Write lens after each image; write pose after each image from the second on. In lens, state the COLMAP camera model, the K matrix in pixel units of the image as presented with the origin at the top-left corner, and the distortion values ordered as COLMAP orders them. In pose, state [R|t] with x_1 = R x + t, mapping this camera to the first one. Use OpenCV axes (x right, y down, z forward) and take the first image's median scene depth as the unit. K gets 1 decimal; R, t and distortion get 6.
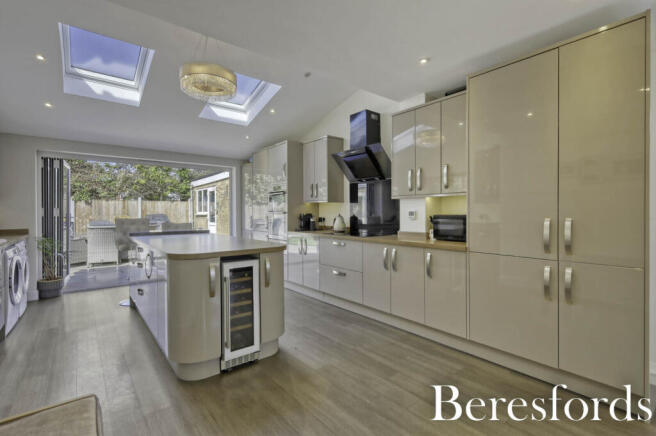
lens RADIAL K [[305.7, 0, 328.7], [0, 305.7, 212.9], [0, 0, 1]] dist [0.004414, -0.001273]
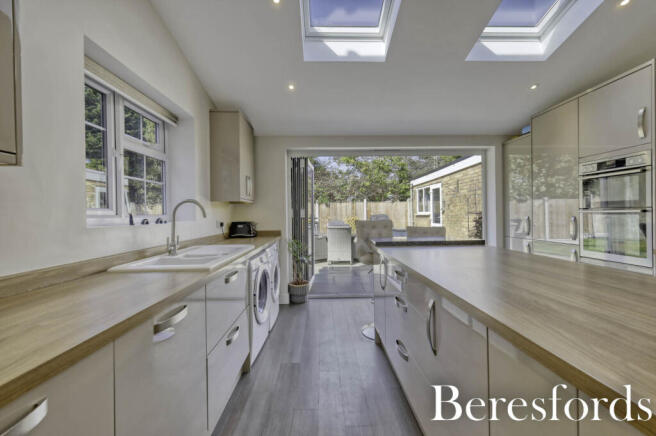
lens RADIAL K [[283.2, 0, 327.1], [0, 283.2, 217.4], [0, 0, 1]] dist [0.001643, 0.000254]
pose [[0.786376, 0.001470, -0.617746, -0.225340], [0.008072, 0.999887, 0.012655, -0.000083], [0.617695, -0.014938, 0.786276, 0.281870]]
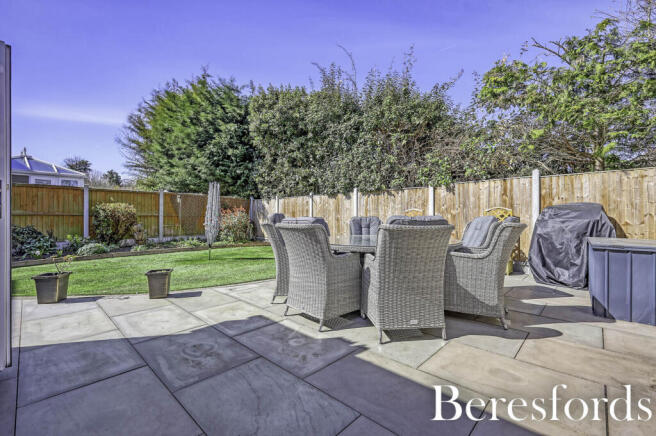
lens RADIAL K [[283.2, 0, 327.8], [0, 283.2, 216.9], [0, 0, 1]] dist [0.001643, 0.000254]
pose [[0.128092, 0.011180, -0.991699, -0.458672], [0.008250, 0.999890, 0.012338, 0.031021], [0.991728, -0.009761, 0.127985, 1.295926]]
